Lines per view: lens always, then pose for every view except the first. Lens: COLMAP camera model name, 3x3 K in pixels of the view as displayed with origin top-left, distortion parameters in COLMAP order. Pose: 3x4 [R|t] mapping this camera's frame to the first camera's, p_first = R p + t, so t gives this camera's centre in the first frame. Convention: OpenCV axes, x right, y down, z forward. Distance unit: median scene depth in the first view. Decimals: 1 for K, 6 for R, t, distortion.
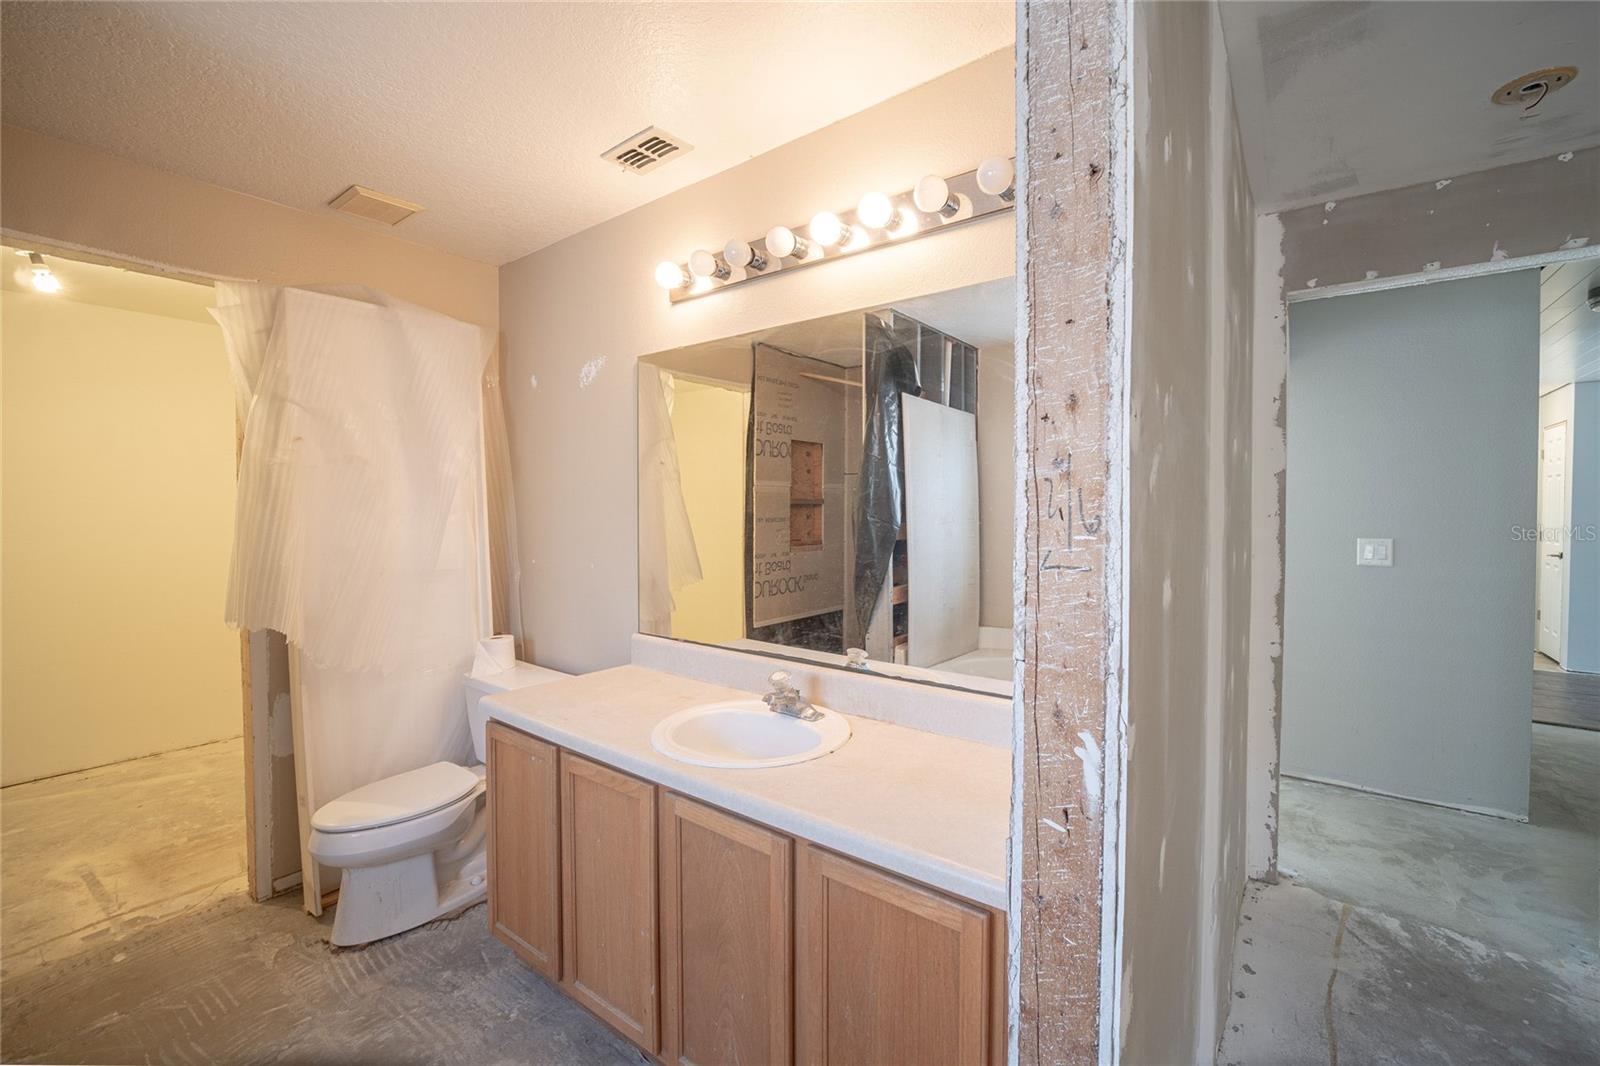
lens RADIAL K [[649.3, 0, 800.2], [0, 649.3, 522.1], [0, 0, 1]] dist [-0.012022, 0.002649]
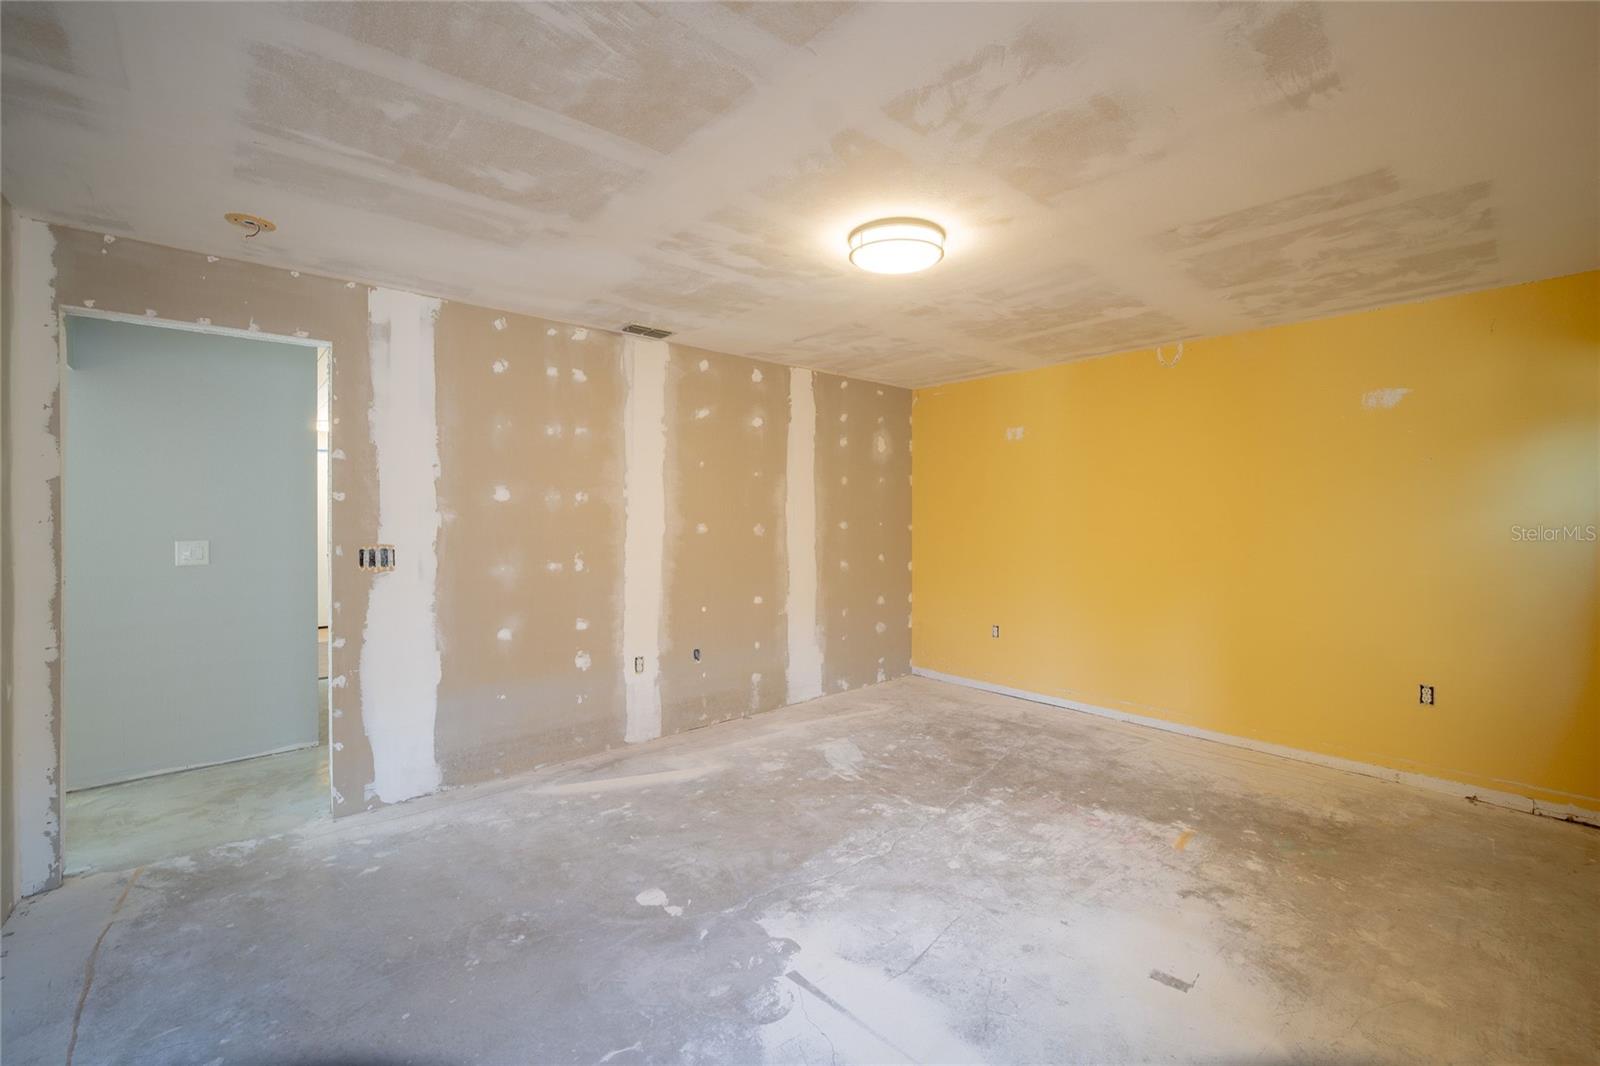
lens RADIAL K [[649.3, 0, 820.1], [0, 649.3, 510.5], [0, 0, 1]] dist [-0.012022, 0.002649]
pose [[0.147694, 0.001191, 0.989032, -0.077946], [0.029557, 0.999547, -0.005617, 0.014173], [-0.988591, 0.030063, 0.147592, -0.342297]]
